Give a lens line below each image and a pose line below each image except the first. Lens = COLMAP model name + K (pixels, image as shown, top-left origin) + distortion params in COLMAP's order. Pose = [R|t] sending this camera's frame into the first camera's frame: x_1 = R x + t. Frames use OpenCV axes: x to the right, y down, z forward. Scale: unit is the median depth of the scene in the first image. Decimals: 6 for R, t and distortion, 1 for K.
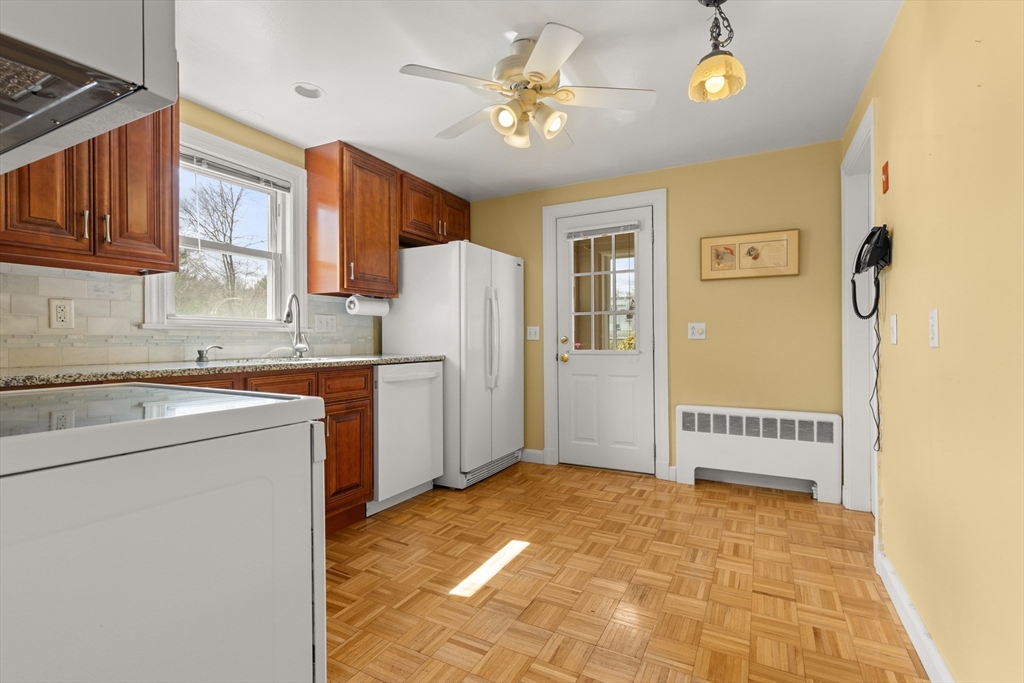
lens RADIAL K [[464.1, 0, 519.0], [0, 464.1, 339.4], [0, 0, 1]] dist [0.008848, -0.001750]
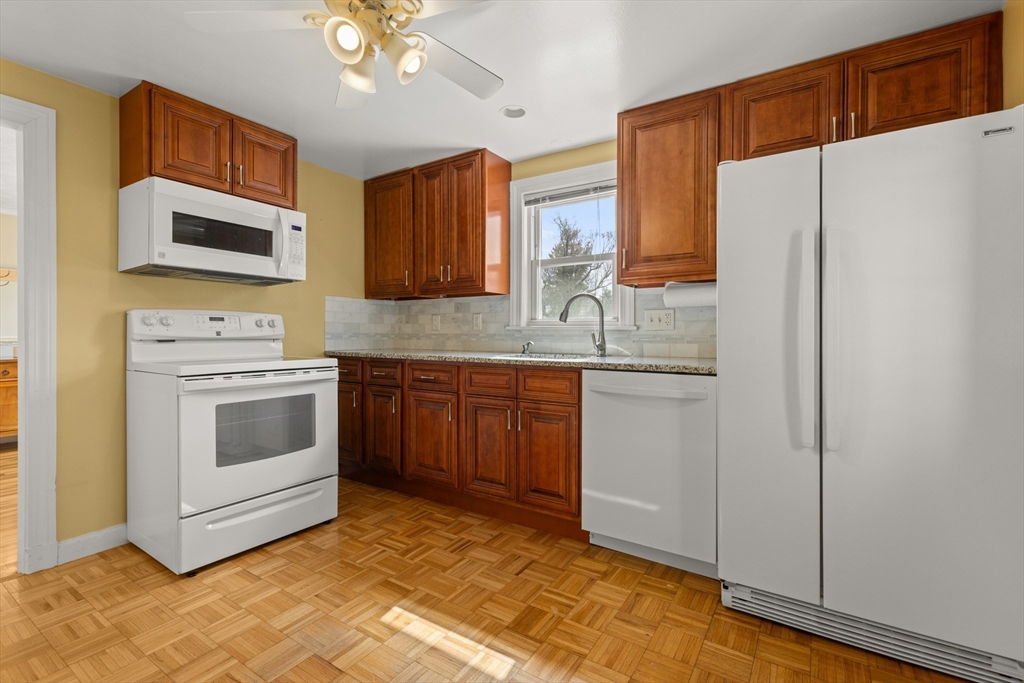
lens RADIAL K [[464.1, 0, 520.7], [0, 464.1, 334.3], [0, 0, 1]] dist [0.008848, -0.001750]
pose [[-0.095149, 0.006720, -0.995440, 0.607870], [0.000046, 0.999977, 0.006746, -0.015582], [0.995463, 0.000596, -0.095147, 1.058933]]
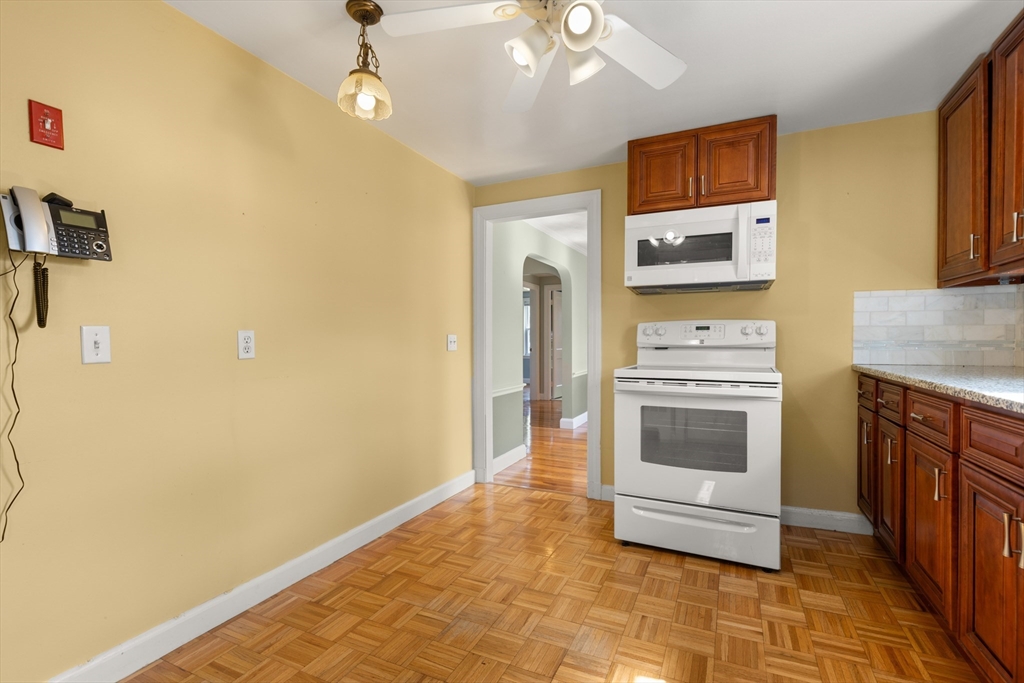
lens RADIAL K [[464.1, 0, 514.6], [0, 464.1, 348.9], [0, 0, 1]] dist [0.008848, -0.001750]
pose [[-0.999277, 0.009642, -0.036777, 0.093795], [0.009040, 0.999823, 0.016506, -0.016160], [0.036930, 0.016161, -0.999187, 1.377792]]
